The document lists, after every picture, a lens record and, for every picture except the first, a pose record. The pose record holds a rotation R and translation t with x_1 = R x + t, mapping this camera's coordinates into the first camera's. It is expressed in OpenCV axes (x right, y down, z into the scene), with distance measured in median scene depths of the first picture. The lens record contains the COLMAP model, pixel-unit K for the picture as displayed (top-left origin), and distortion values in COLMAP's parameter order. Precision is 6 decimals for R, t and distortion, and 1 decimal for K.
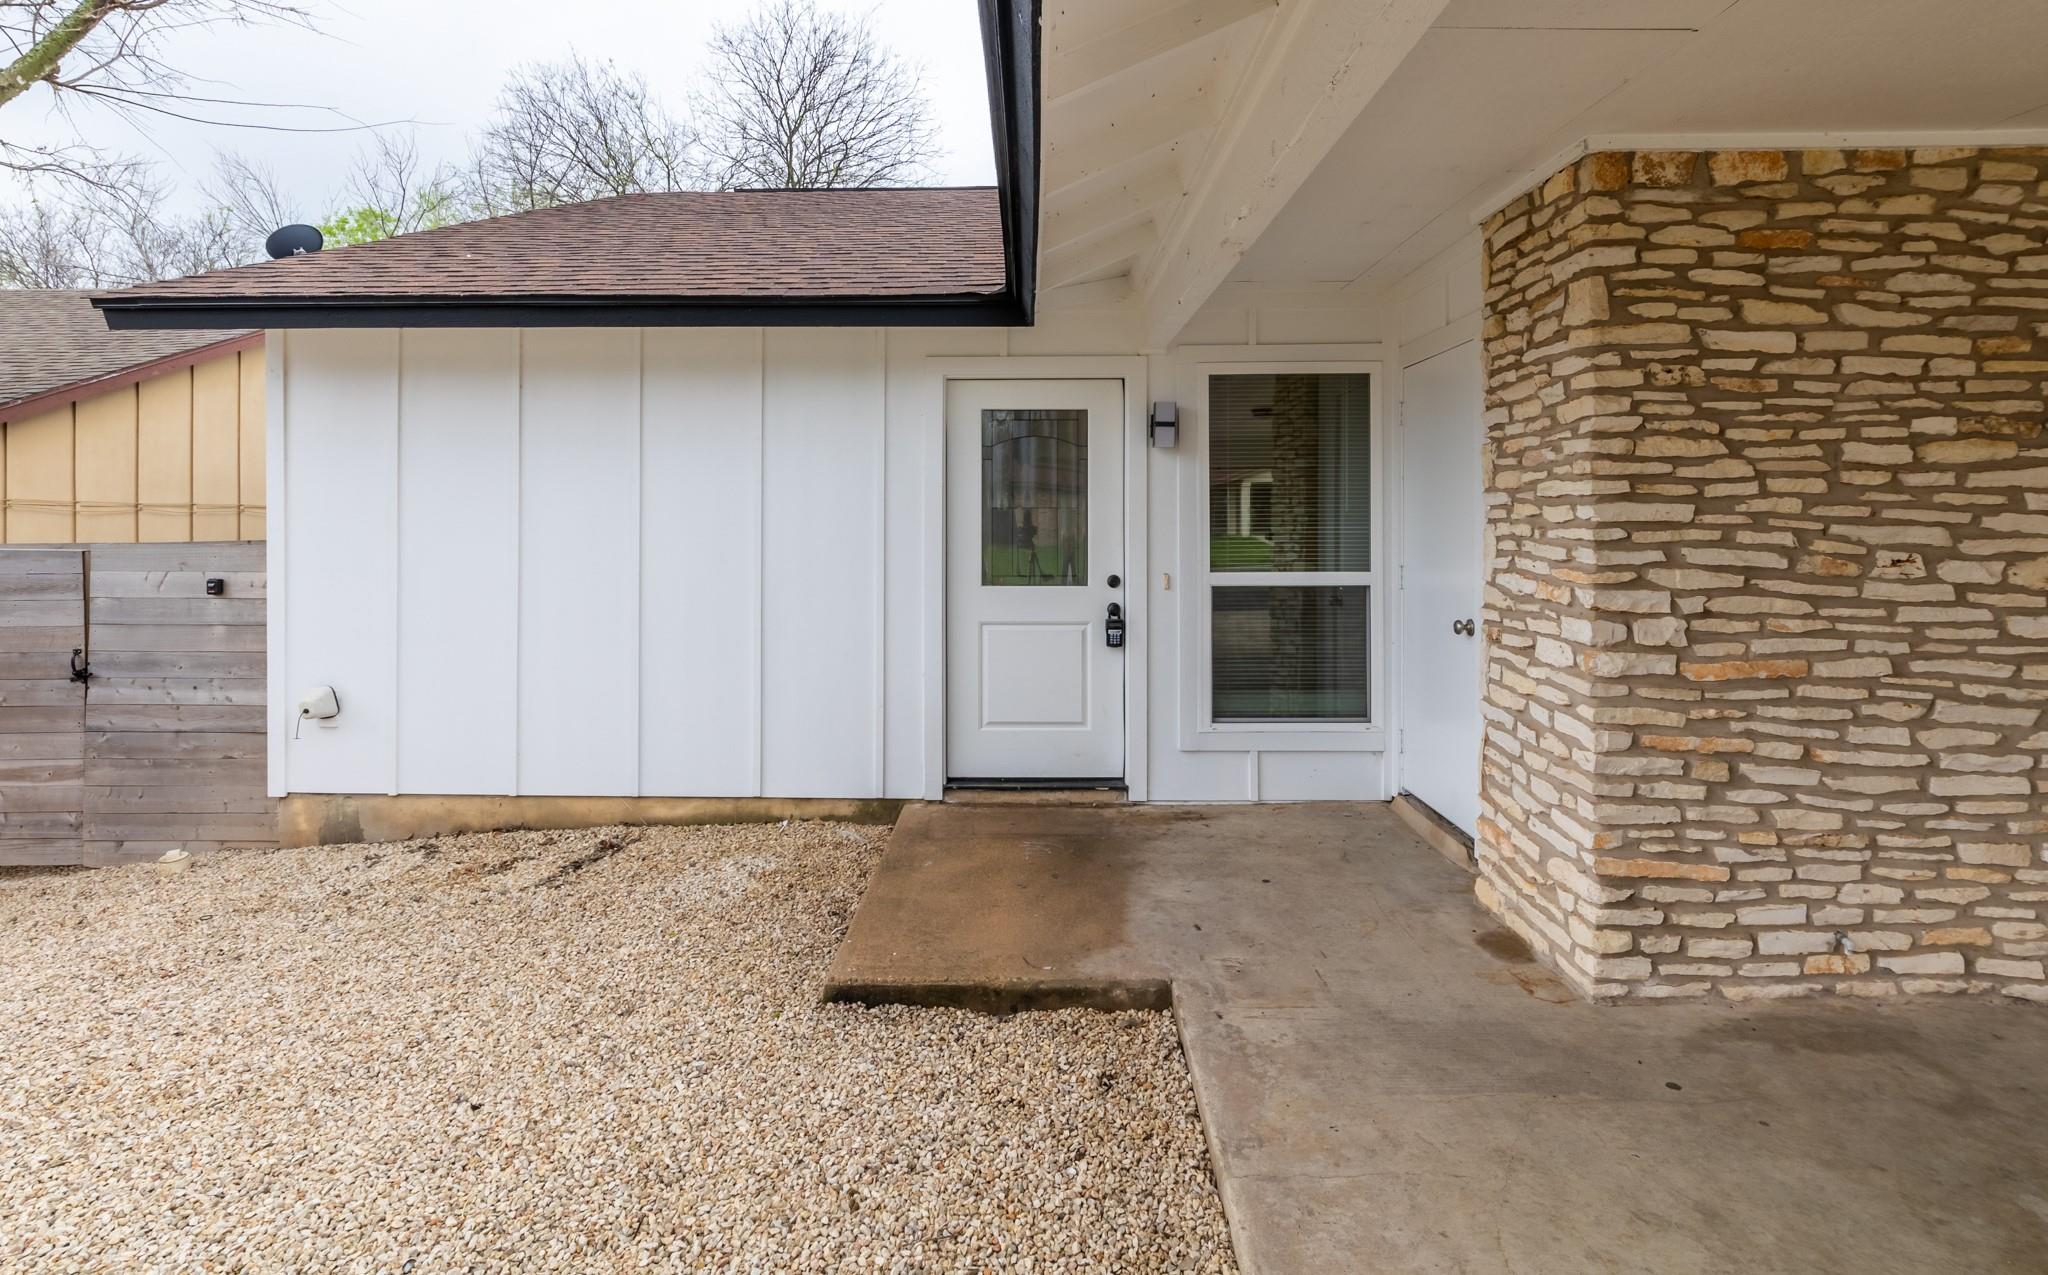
lens RADIAL K [[968.4, 0, 1019.6], [0, 968.4, 523.7], [0, 0, 1]] dist [-0.003615, -0.000350]
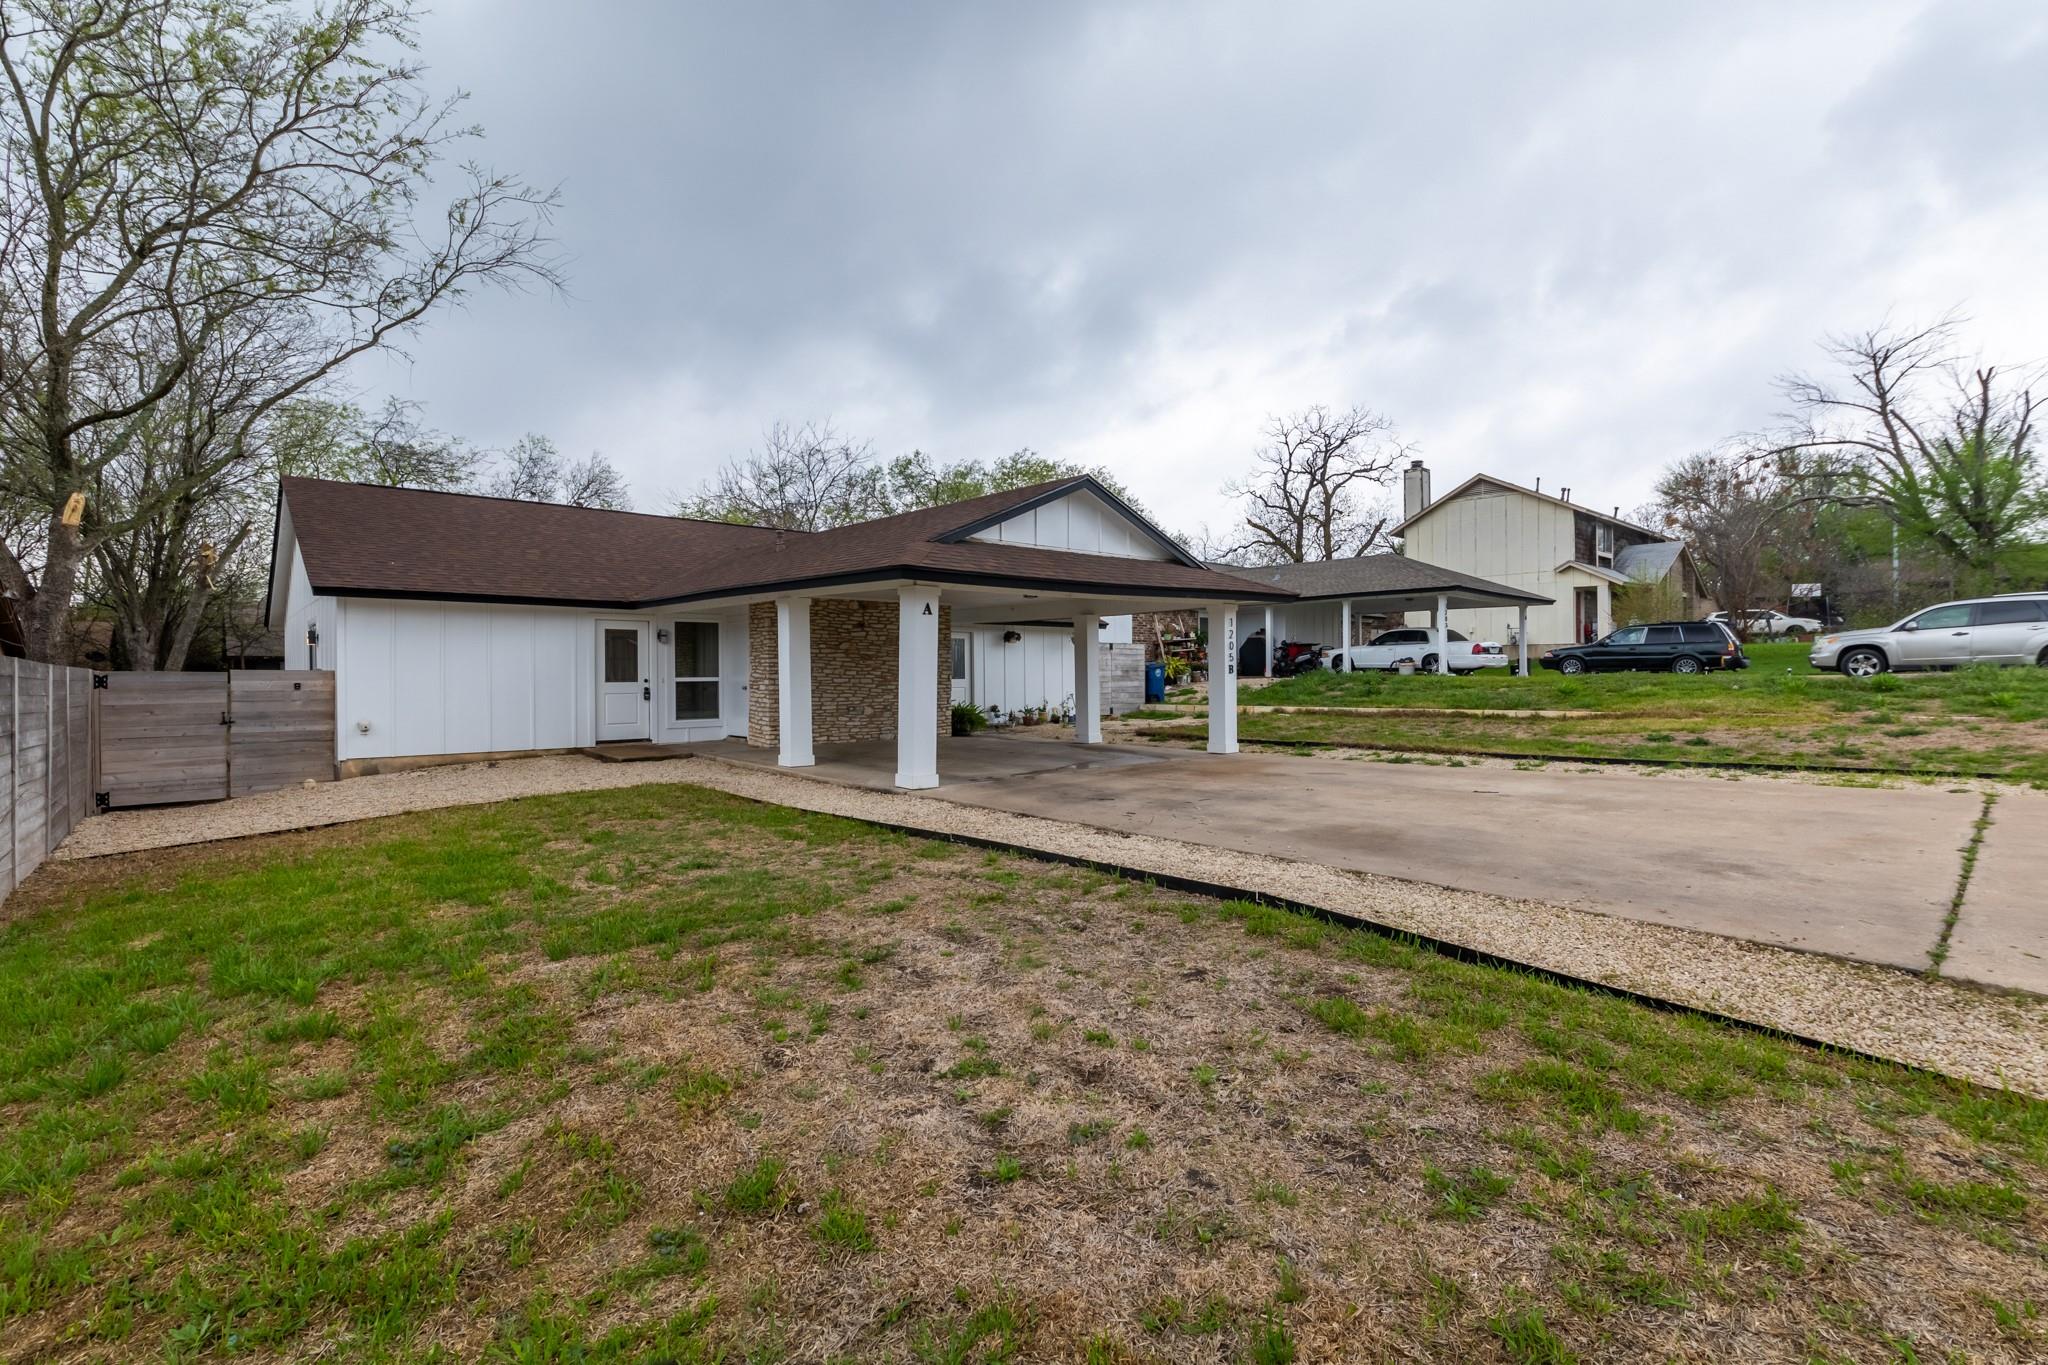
lens RADIAL K [[904.9, 0, 1024.0], [0, 904.9, 682.5], [0, 0, 1]] dist [-0.001198, -0.000117]
pose [[0.721588, -0.009582, 0.692257, -1.953817], [0.005321, 0.999951, 0.008295, 0.079342], [-0.692302, -0.002302, 0.721604, -3.778963]]
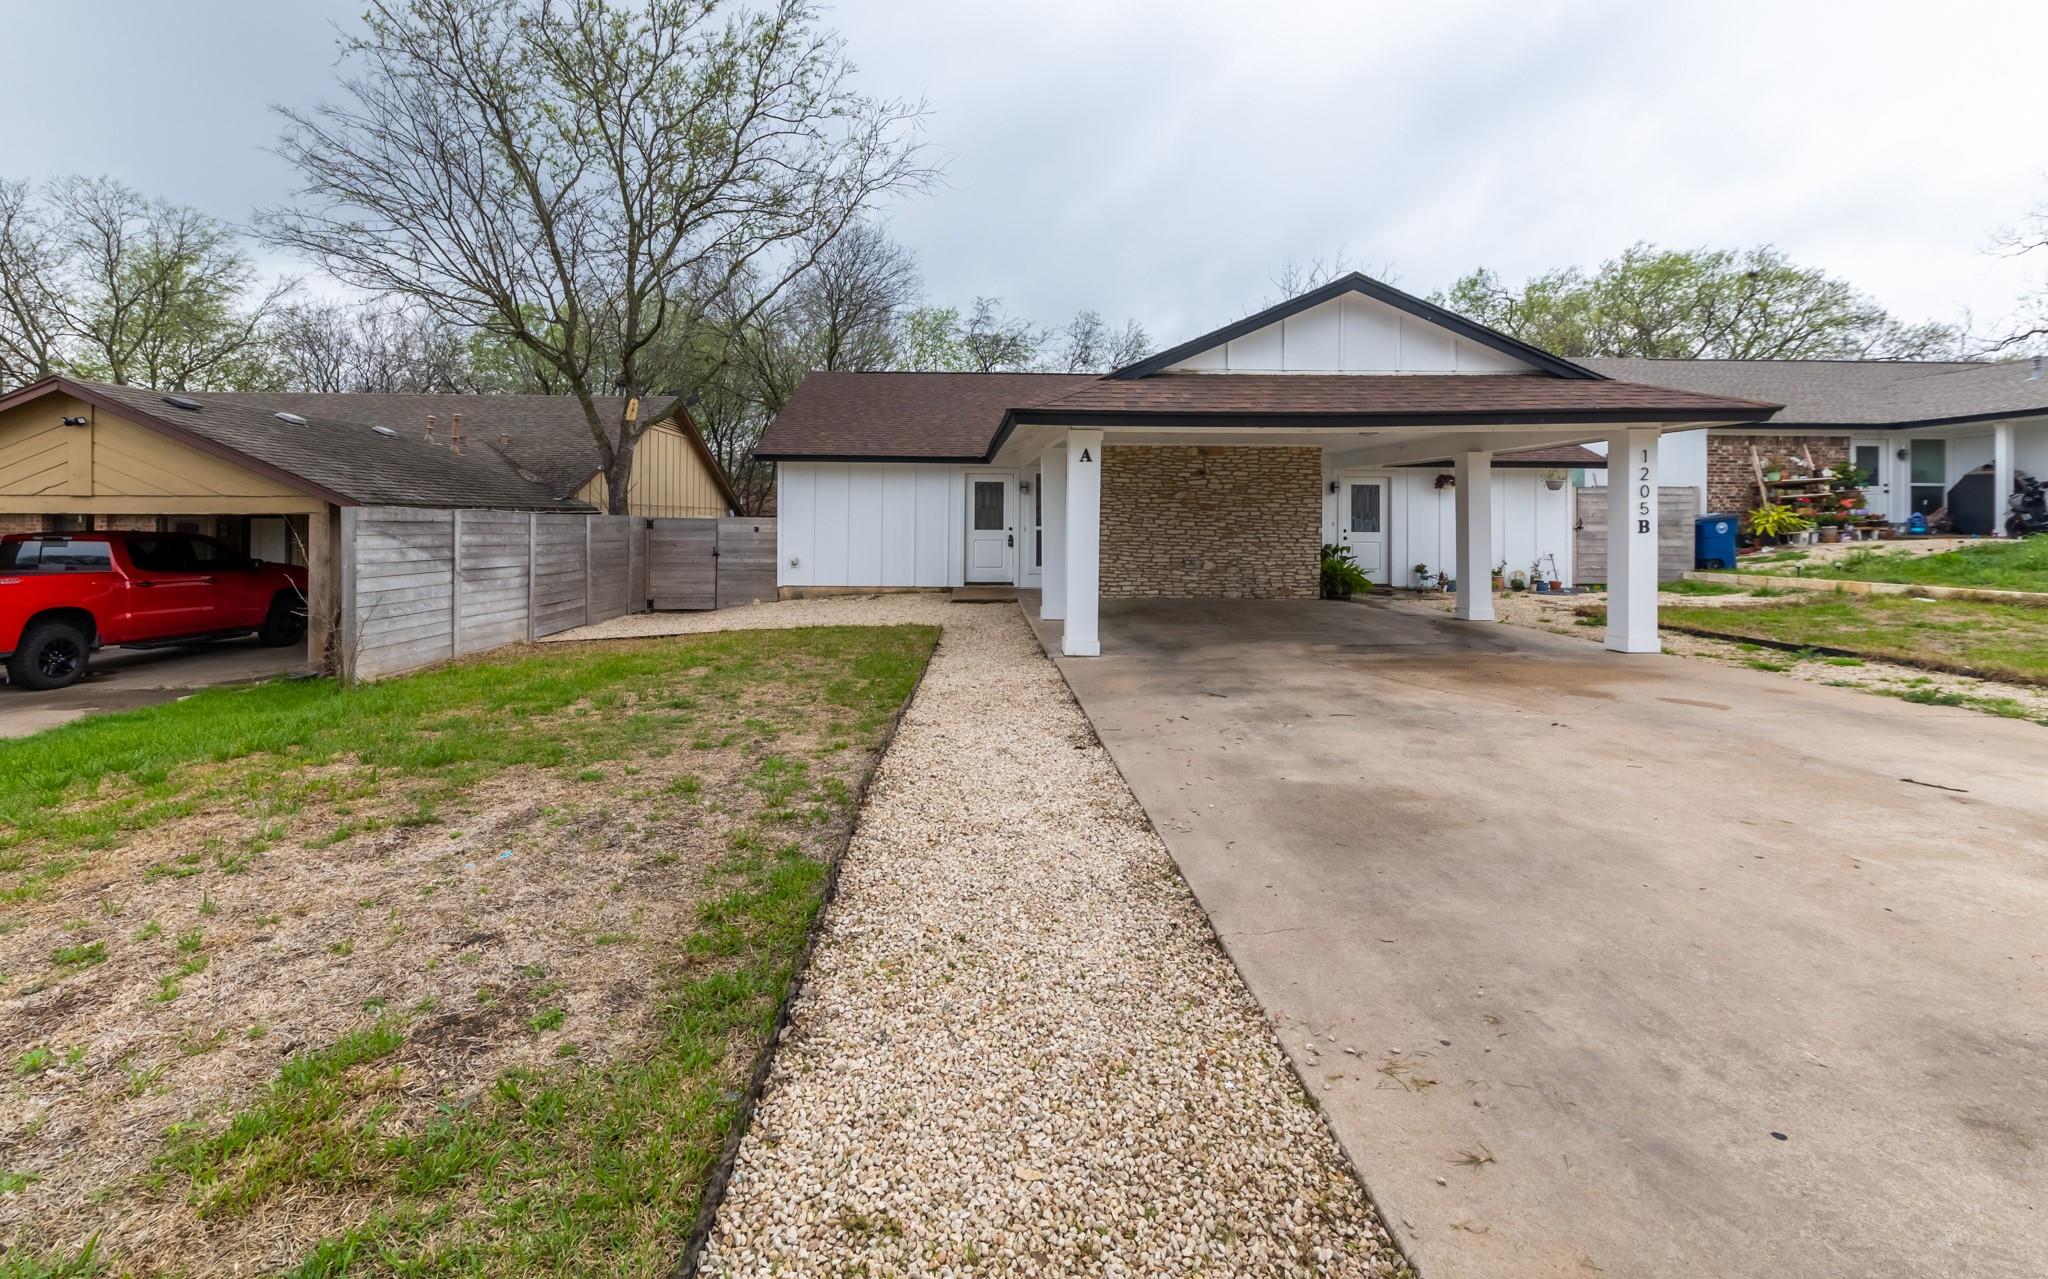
lens RADIAL K [[884.8, 0, 1015.7], [0, 884.8, 528.2], [0, 0, 1]] dist [0.002818, 0.000708]
pose [[0.996973, 0.006261, 0.077497, -0.246442], [-0.006926, 0.999941, 0.008312, 0.049394], [-0.077440, -0.008823, 0.996958, -4.034925]]
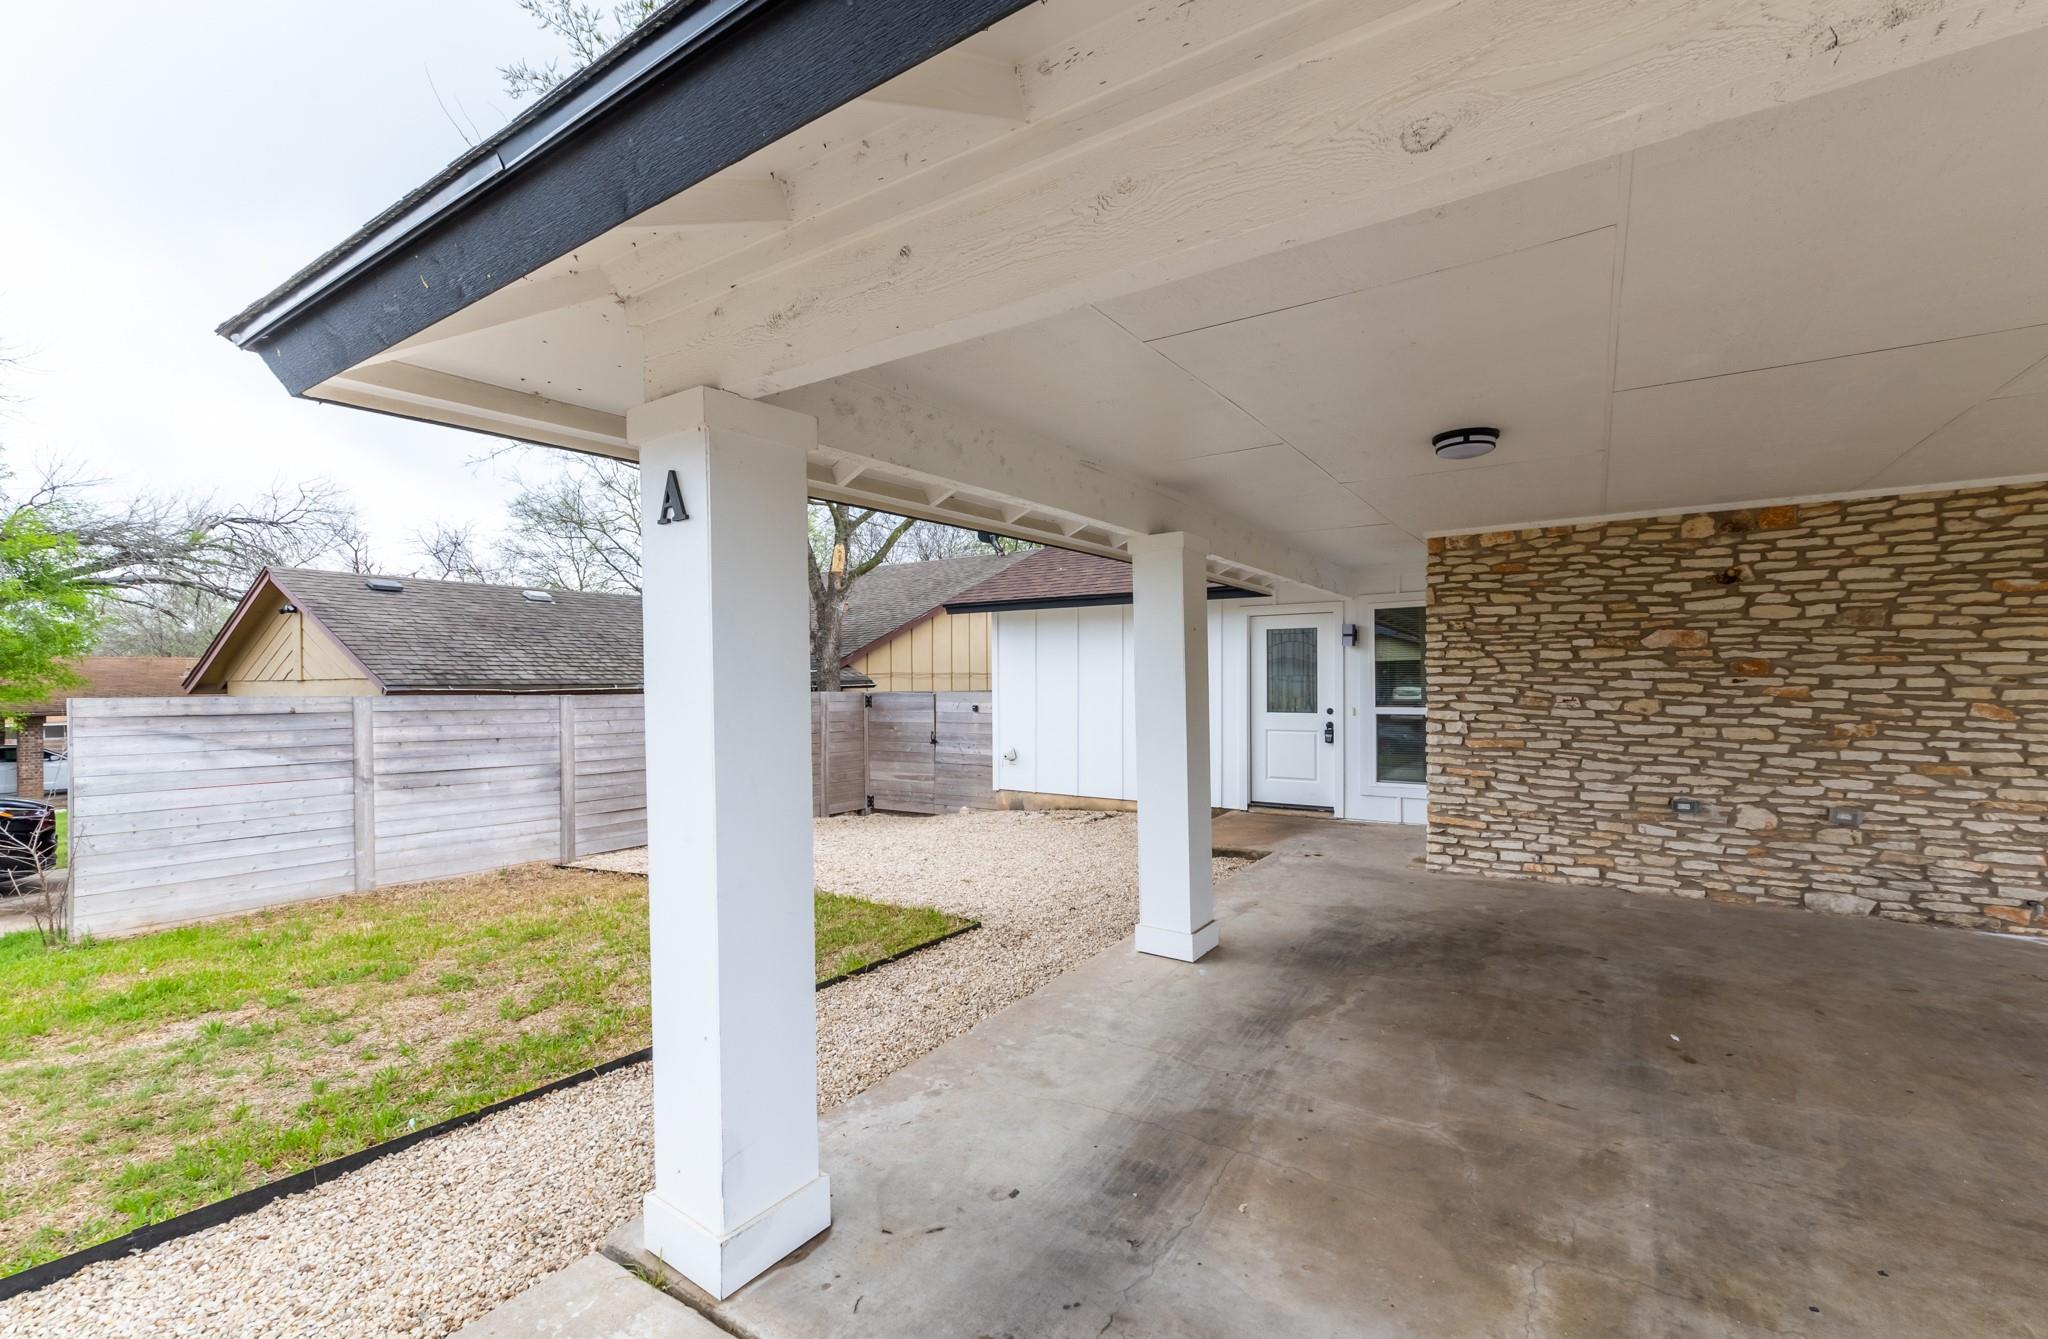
lens RADIAL K [[860.2, 0, 1058.9], [0, 860.2, 685.3], [0, 0, 1]] dist [0.003702, 0.000606]
pose [[0.854290, -0.000488, -0.519796, 0.944473], [0.005133, 0.999959, 0.007498, -0.019978], [0.519771, -0.009074, 0.854258, -1.451072]]
